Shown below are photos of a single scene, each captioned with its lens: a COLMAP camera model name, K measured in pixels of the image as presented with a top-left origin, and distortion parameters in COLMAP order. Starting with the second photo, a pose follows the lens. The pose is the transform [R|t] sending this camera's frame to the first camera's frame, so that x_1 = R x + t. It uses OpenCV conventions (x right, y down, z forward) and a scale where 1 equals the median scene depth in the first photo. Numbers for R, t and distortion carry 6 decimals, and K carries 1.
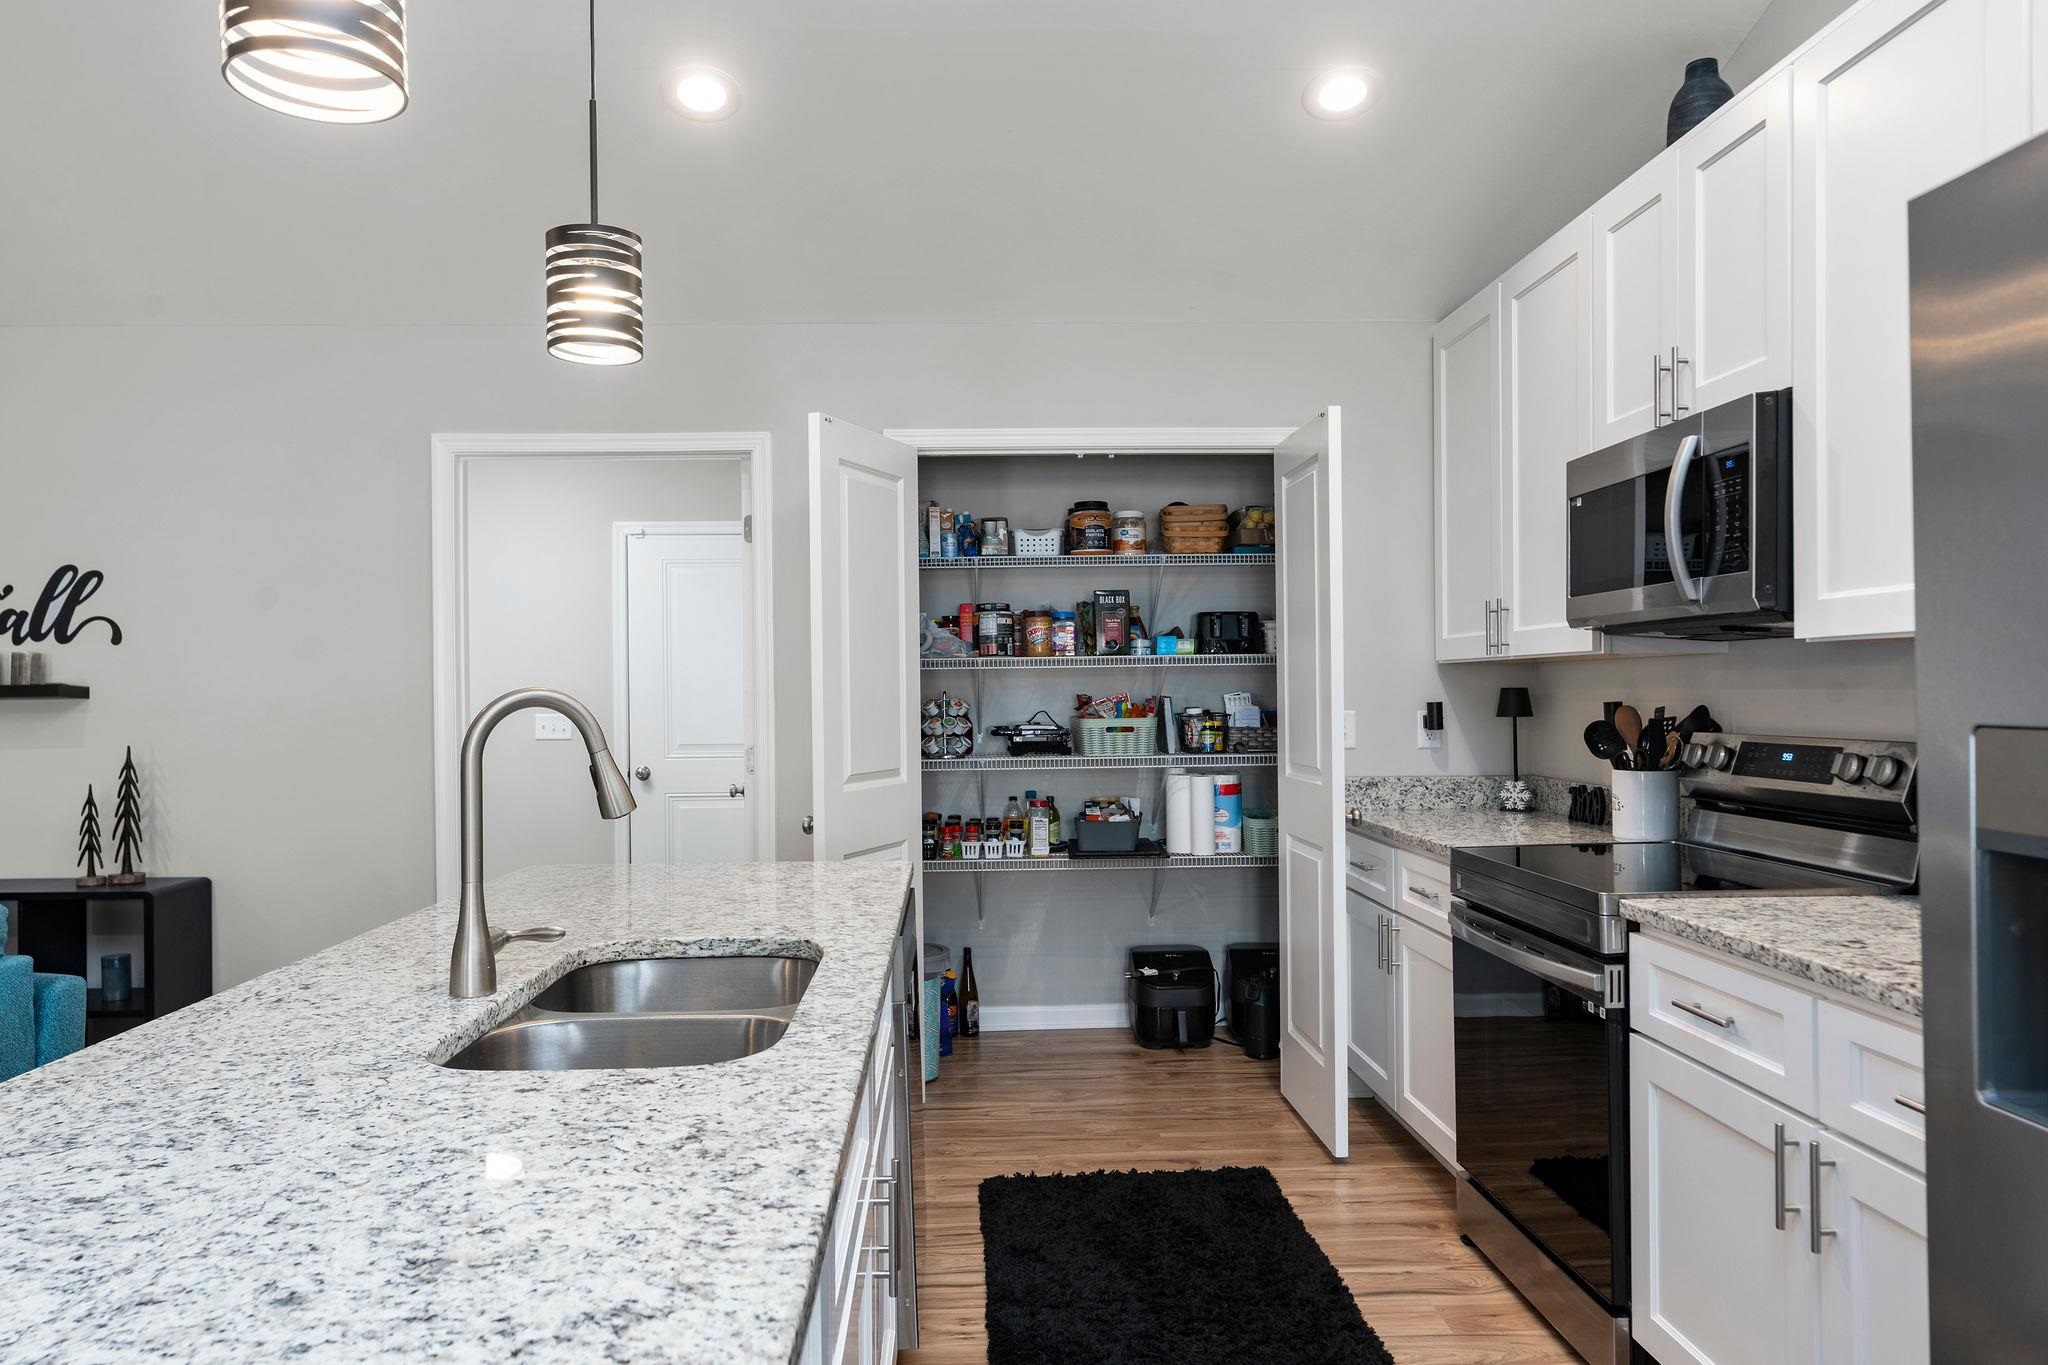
lens RADIAL K [[1357.3, 0, 1024.0], [0, 1357.3, 682.5], [0, 0, 1]] dist [0.050157, 0.000060]
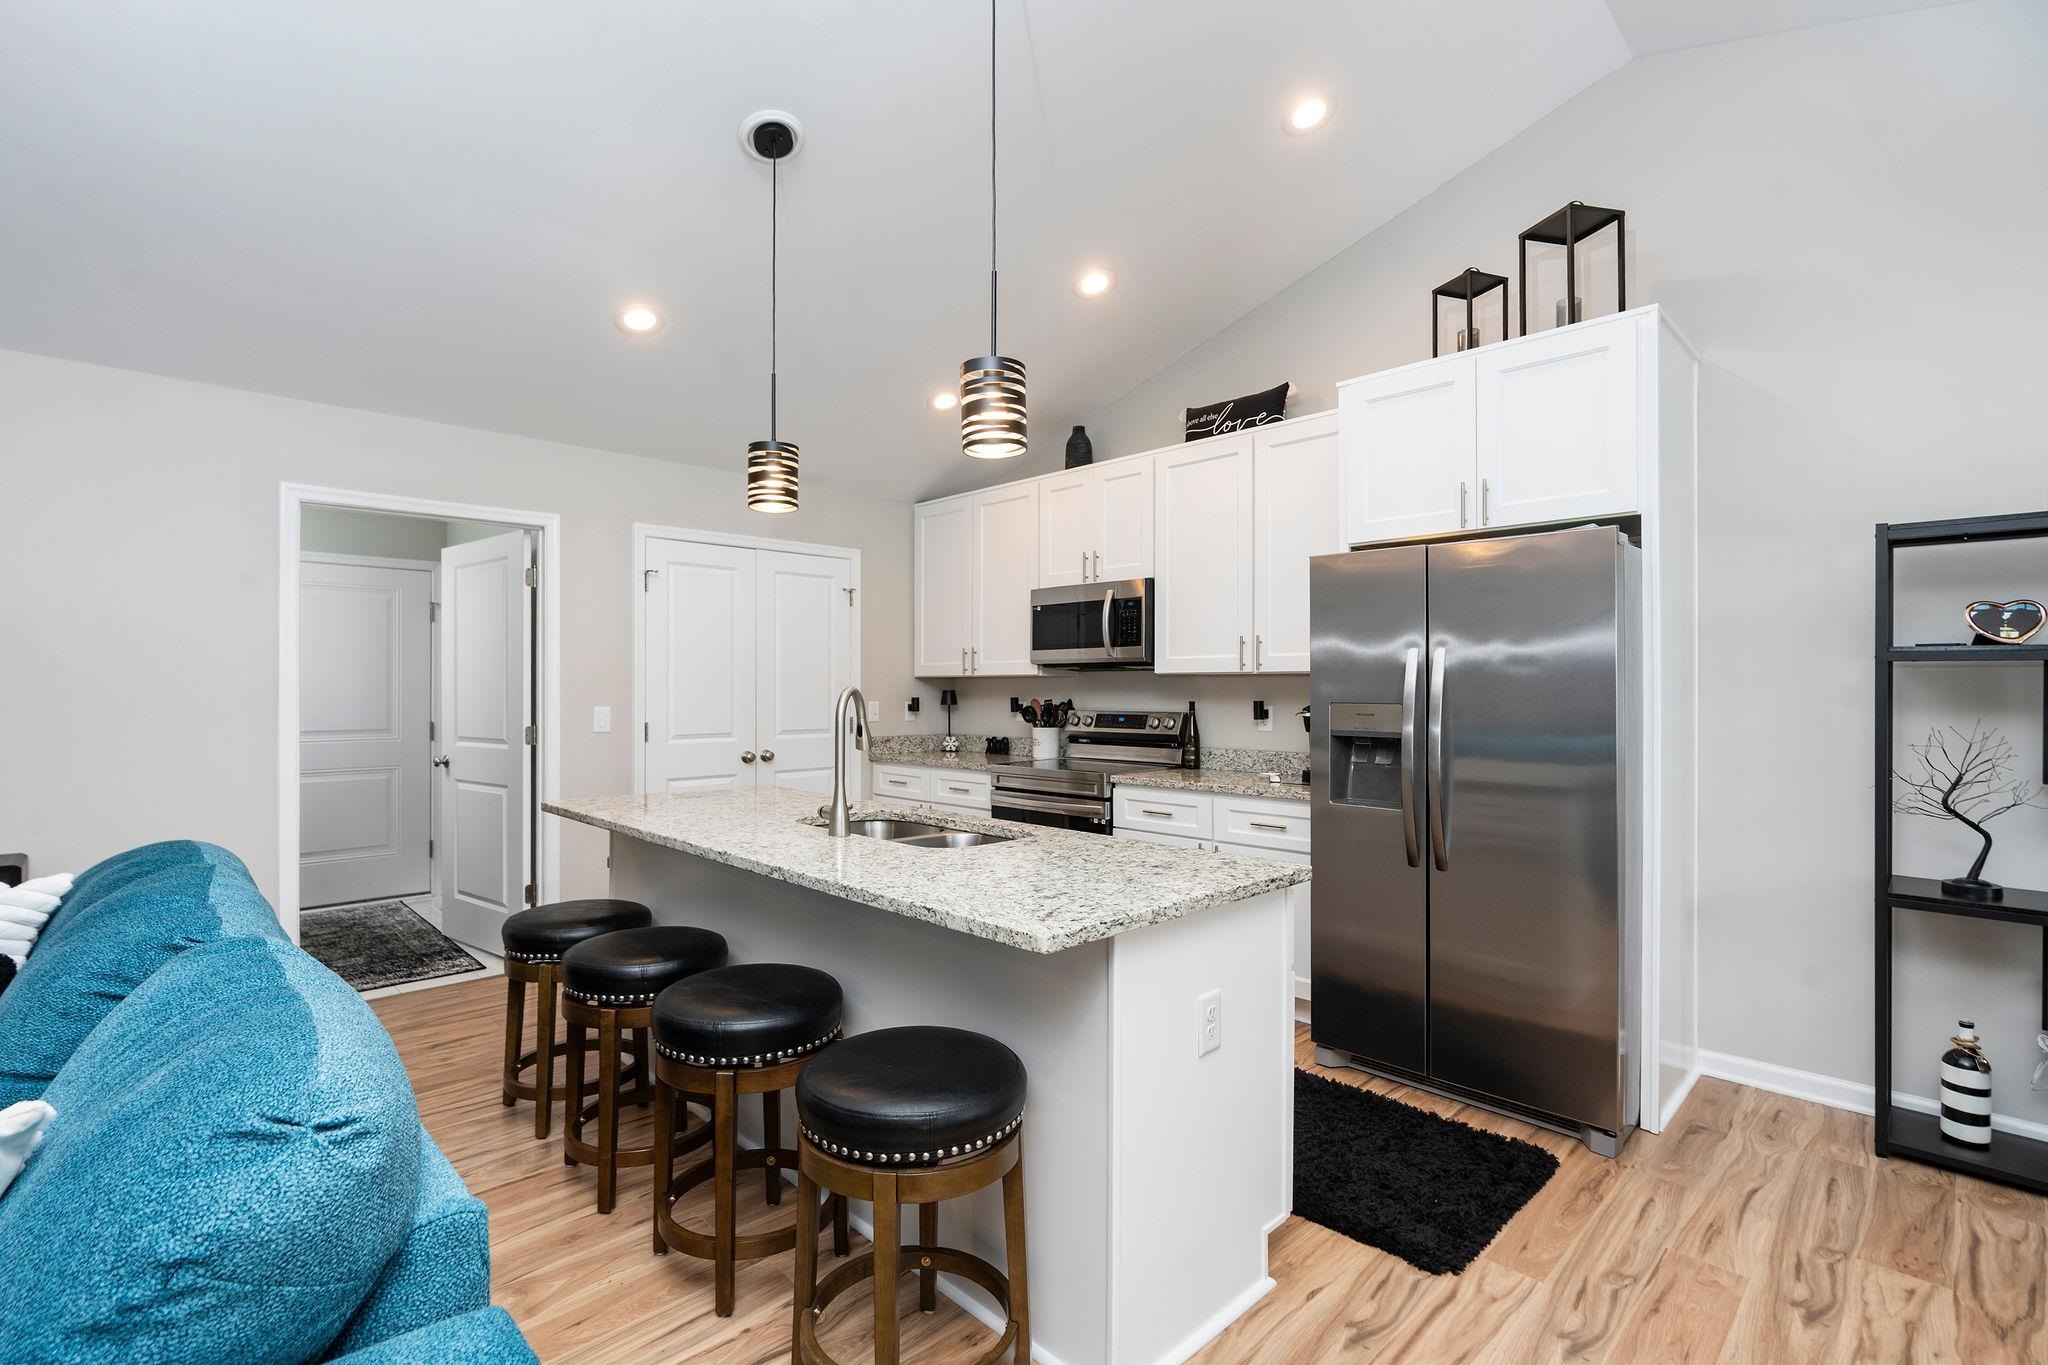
lens RADIAL K [[911.0, 0, 1033.4], [0, 911.0, 691.1], [0, 0, 1]] dist [-0.014159, -0.000063]
pose [[0.735909, 0.007218, 0.677041, -0.653274], [-0.011751, 0.999929, 0.002113, 0.001277], [-0.676978, -0.009511, 0.735942, -0.103379]]
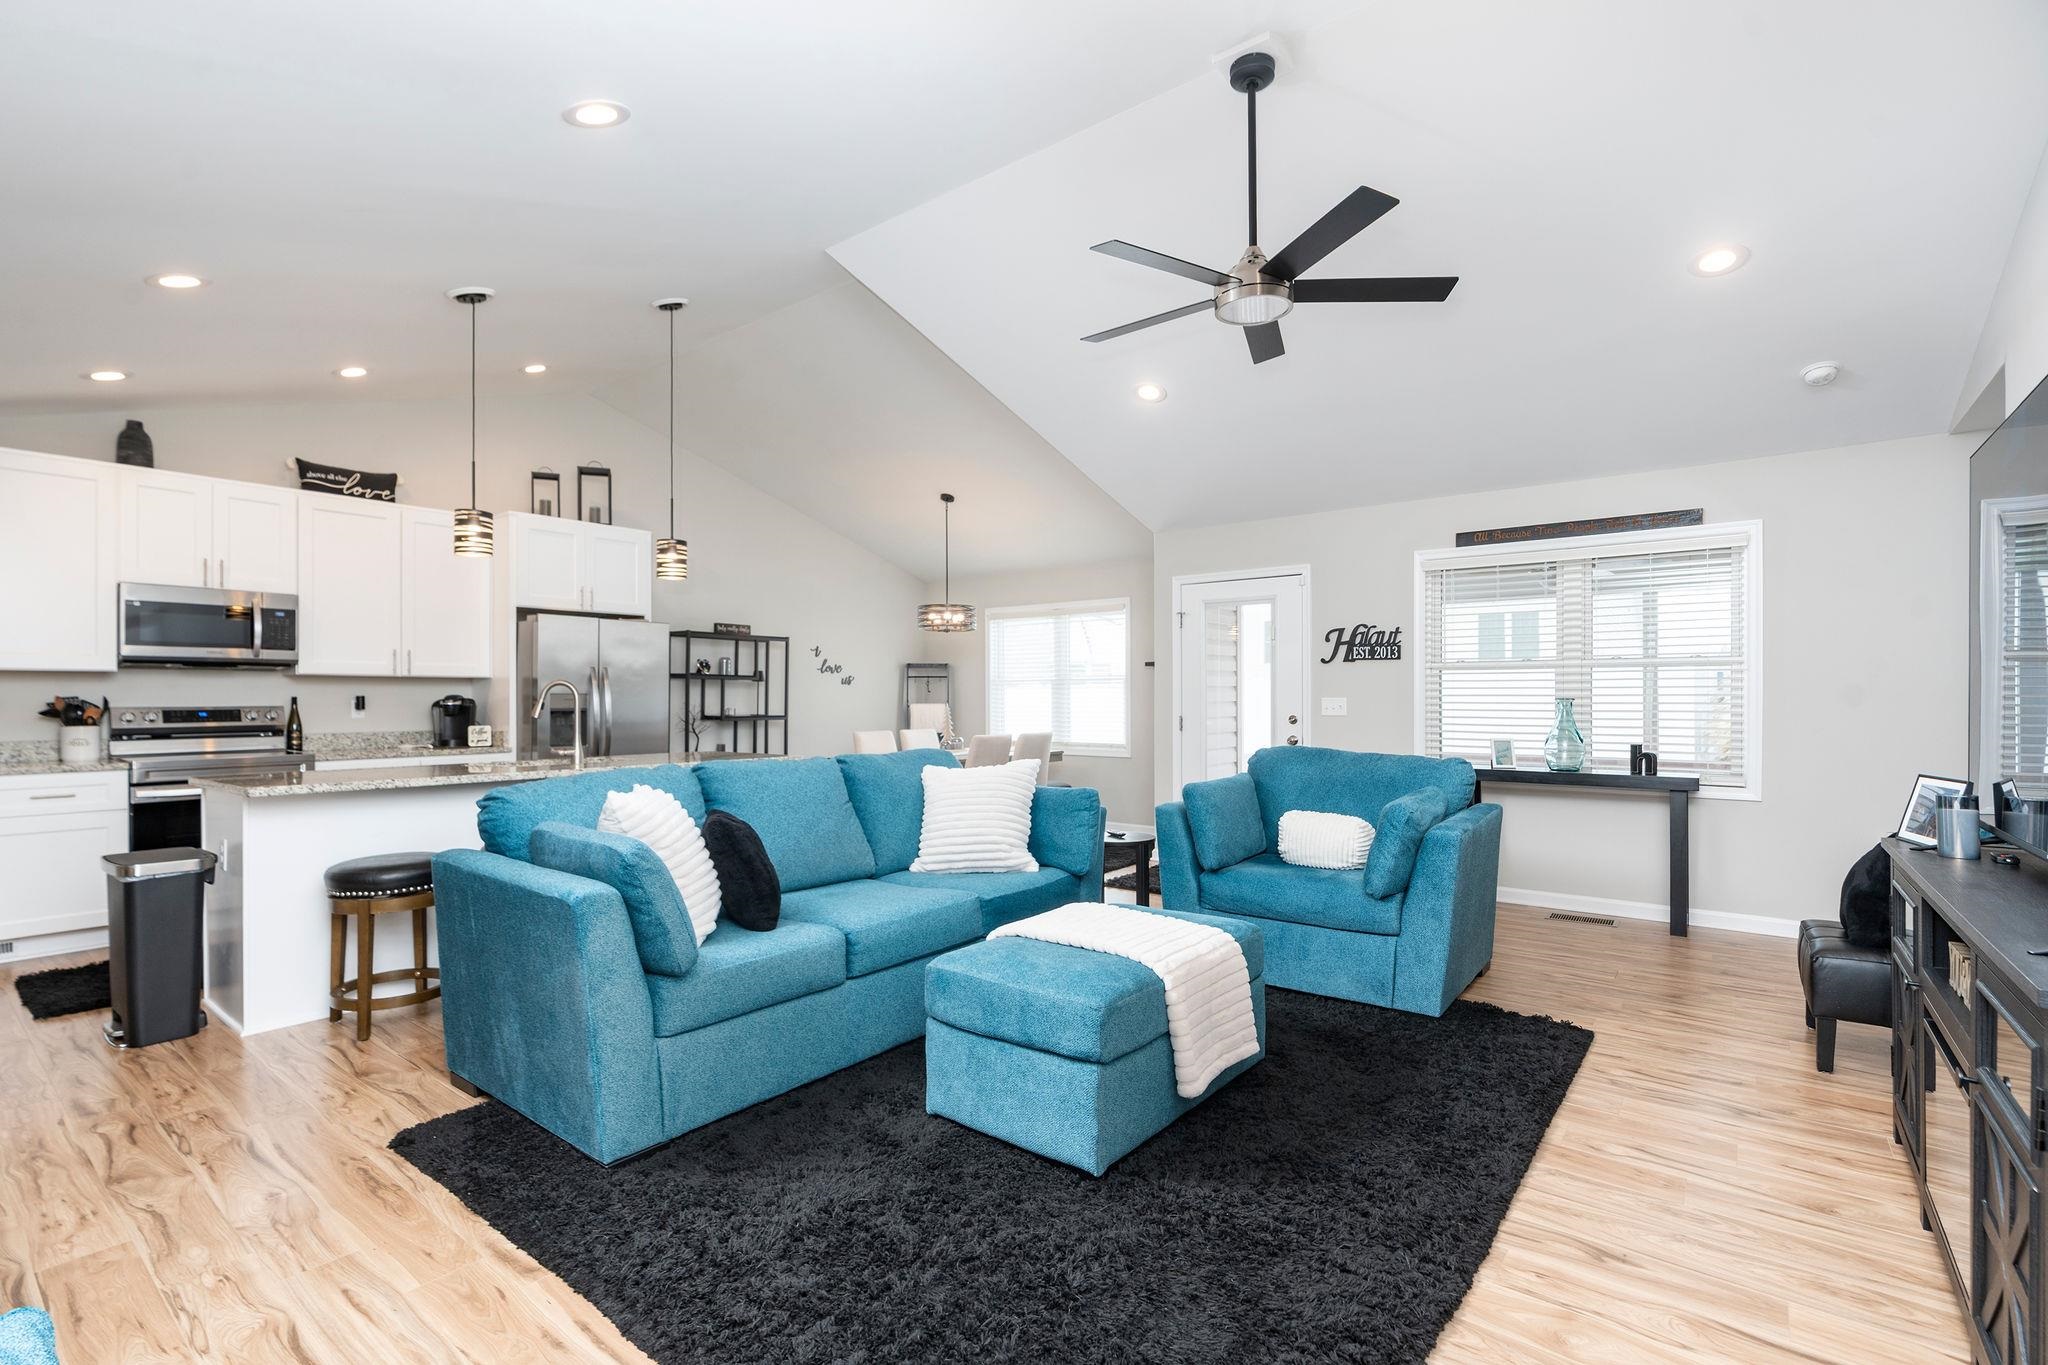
lens RADIAL K [[911.0, 0, 1033.4], [0, 911.0, 691.1], [0, 0, 1]] dist [-0.014159, -0.000063]
pose [[-0.751928, 0.015613, 0.659060, -1.771616], [0.004092, 0.999811, -0.019017, 0.047708], [-0.659233, -0.011603, -0.751850, 1.210427]]
